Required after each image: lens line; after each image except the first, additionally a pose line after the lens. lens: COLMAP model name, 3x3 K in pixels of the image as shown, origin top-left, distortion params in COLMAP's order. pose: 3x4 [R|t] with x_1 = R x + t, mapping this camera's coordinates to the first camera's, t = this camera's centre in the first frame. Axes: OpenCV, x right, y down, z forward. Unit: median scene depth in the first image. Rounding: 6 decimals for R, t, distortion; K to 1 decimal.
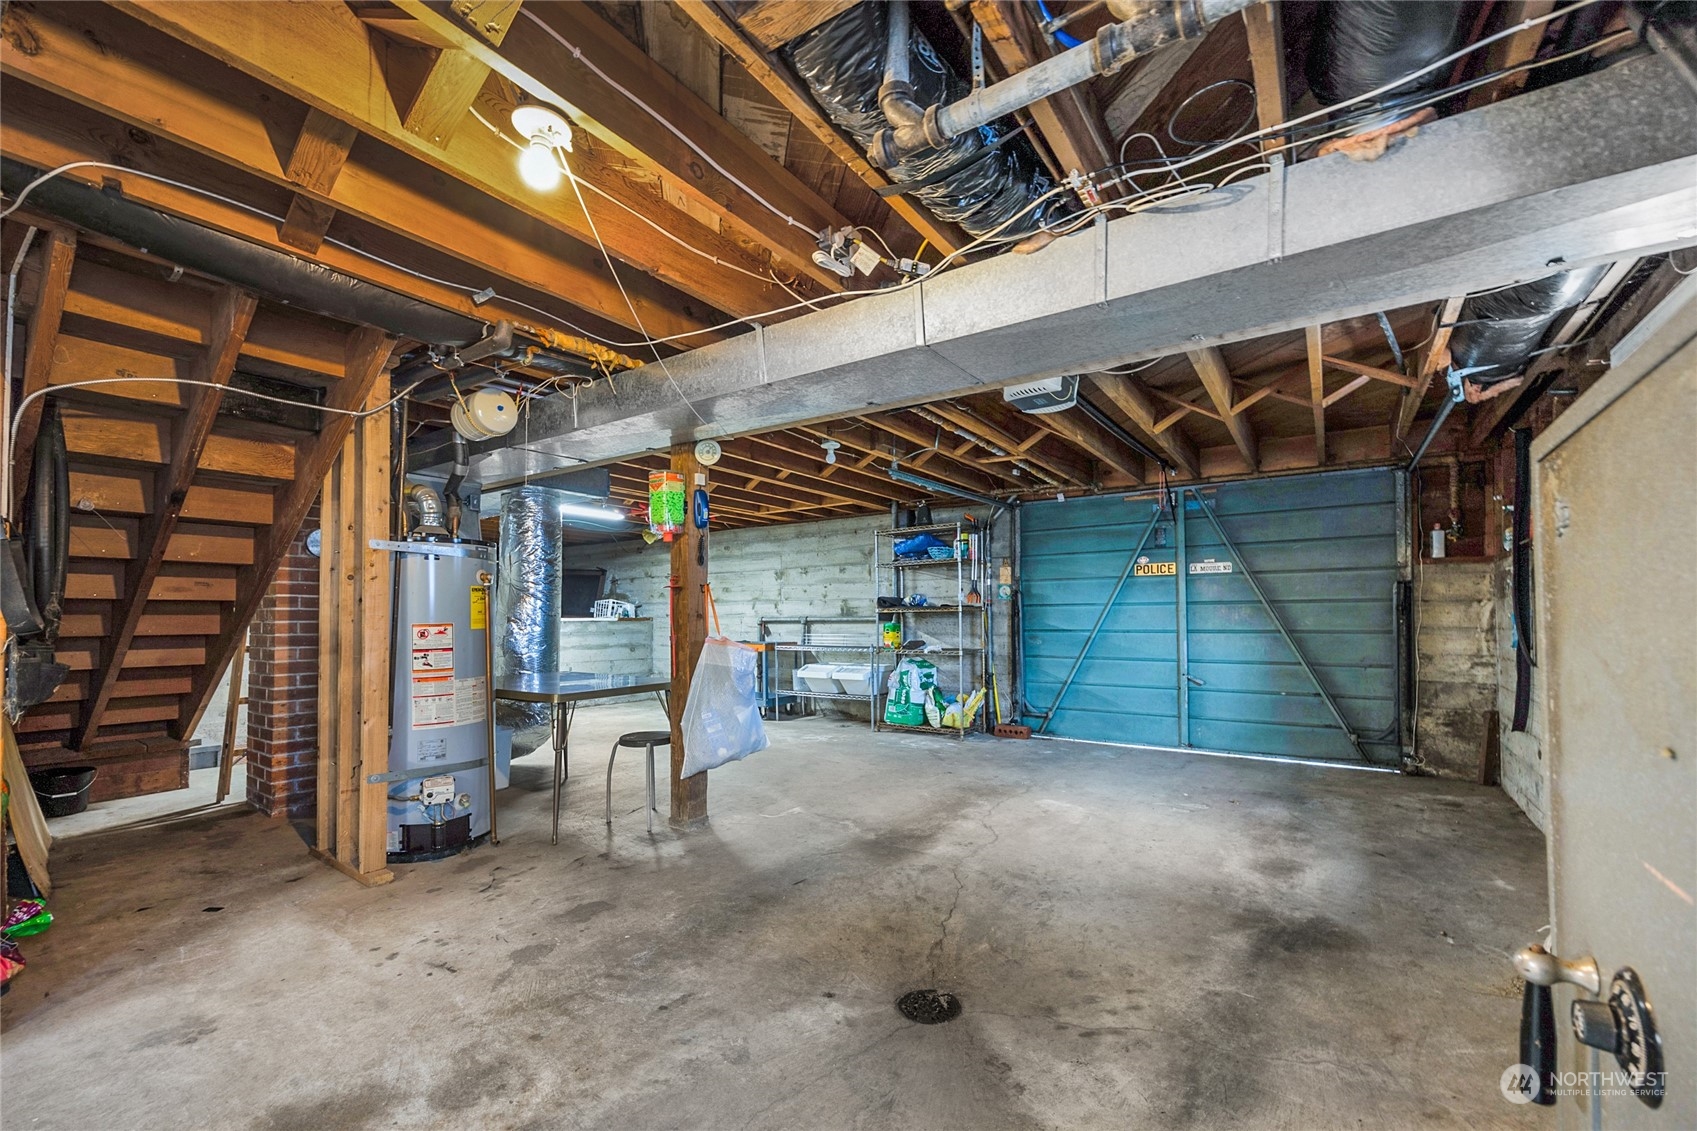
lens RADIAL K [[701.4, 0, 849.9], [0, 701.4, 569.2], [0, 0, 1]] dist [0.000631, 0.000391]
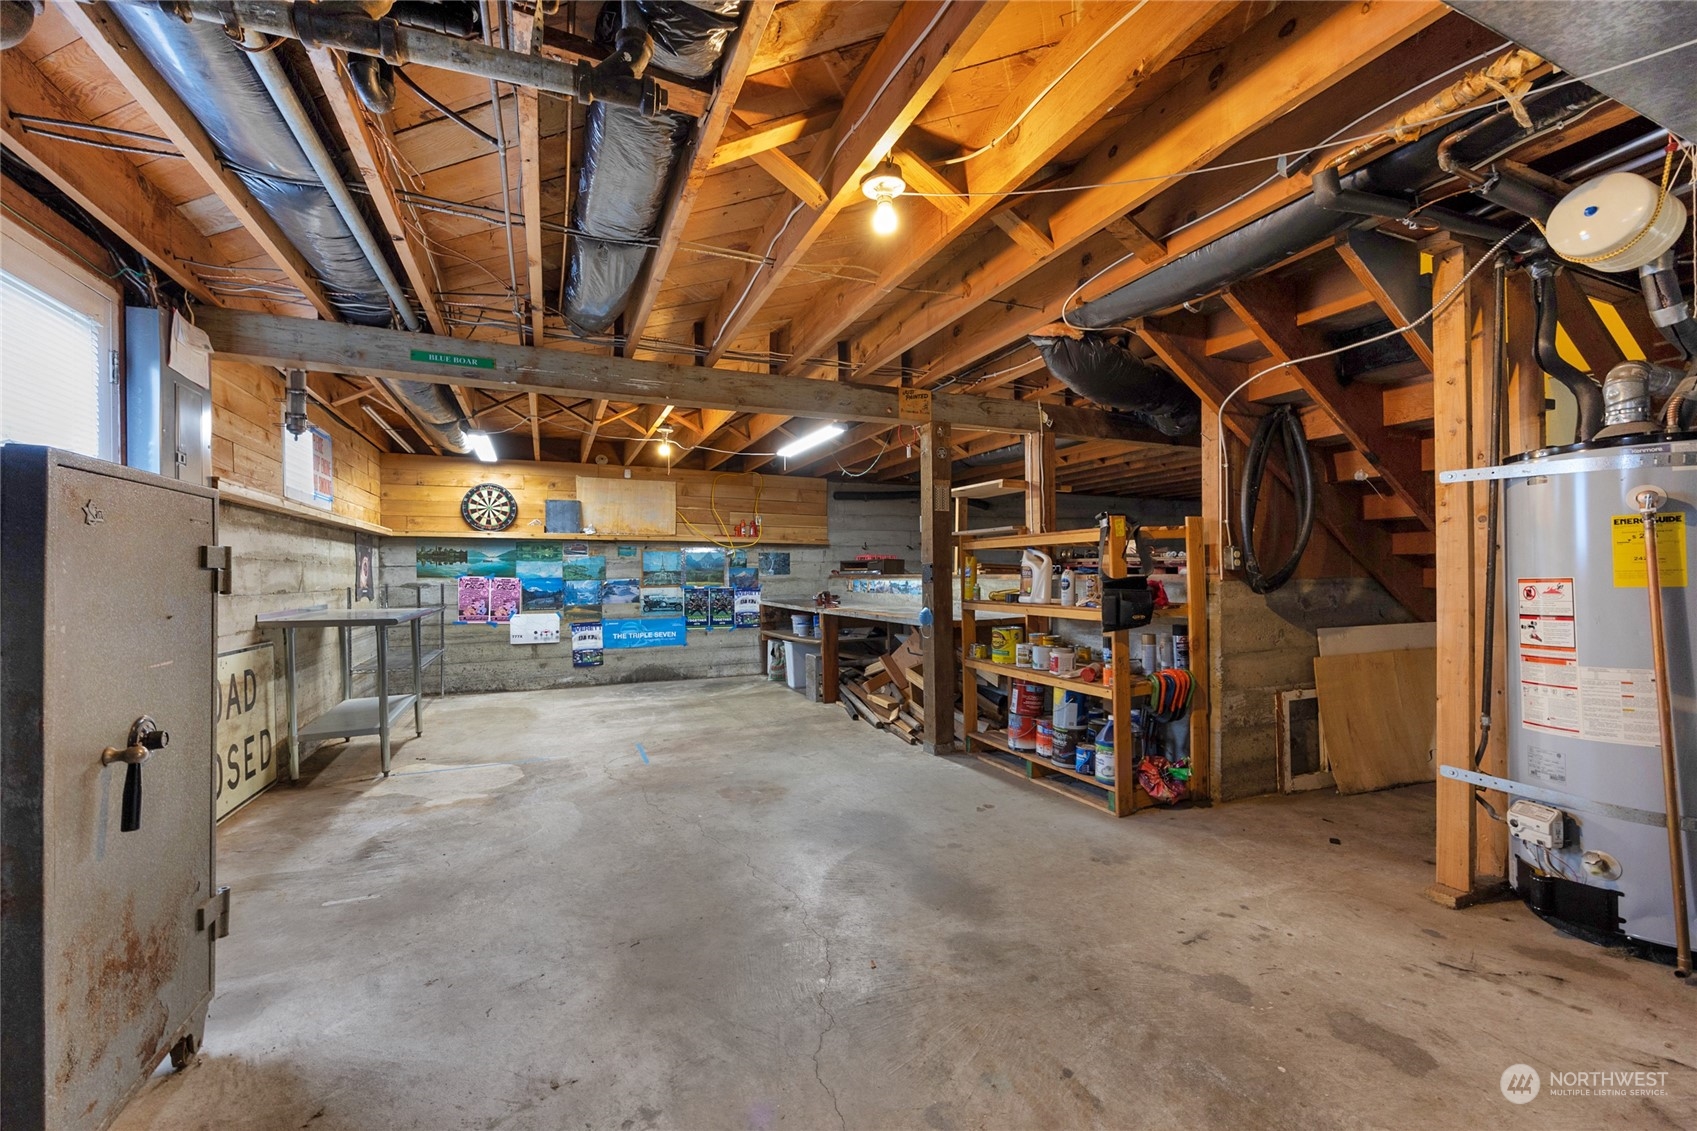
lens RADIAL K [[701.4, 0, 849.9], [0, 701.4, 569.2], [0, 0, 1]] dist [0.000631, 0.000391]
pose [[-0.536985, -0.008015, -0.843553, 0.467677], [0.063262, 0.996757, -0.049742, 0.085123], [0.841216, -0.080075, -0.534737, 1.129771]]
